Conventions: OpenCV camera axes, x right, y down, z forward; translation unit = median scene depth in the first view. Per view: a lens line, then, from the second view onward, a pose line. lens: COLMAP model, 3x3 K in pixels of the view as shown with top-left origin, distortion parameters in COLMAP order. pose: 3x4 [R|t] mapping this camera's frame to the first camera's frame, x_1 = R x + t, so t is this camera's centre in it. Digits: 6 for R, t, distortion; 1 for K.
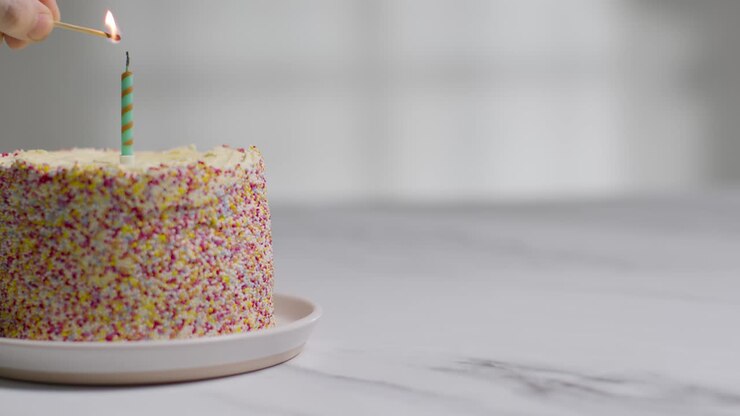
lens RADIAL K [[1659.0, 0, 365.6], [0, 1659.0, 211.1], [0, 0, 1]] dist [-0.198256, 0.000000]
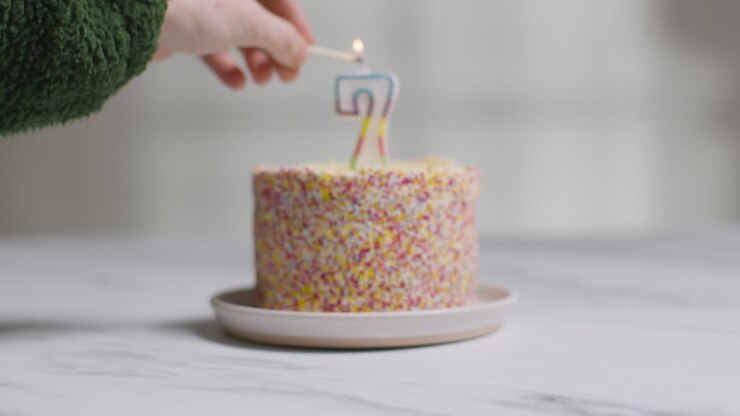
lens RADIAL K [[1659.0, 0, 369.9], [0, 1659.0, 208.4], [0, 0, 1]] dist [-0.198256, 0.000000]
pose [[0.669617, -0.036317, 0.741818, -1.138656], [0.074998, 0.997005, -0.018888, 0.022290], [-0.738911, 0.068283, 0.670335, 0.184846]]
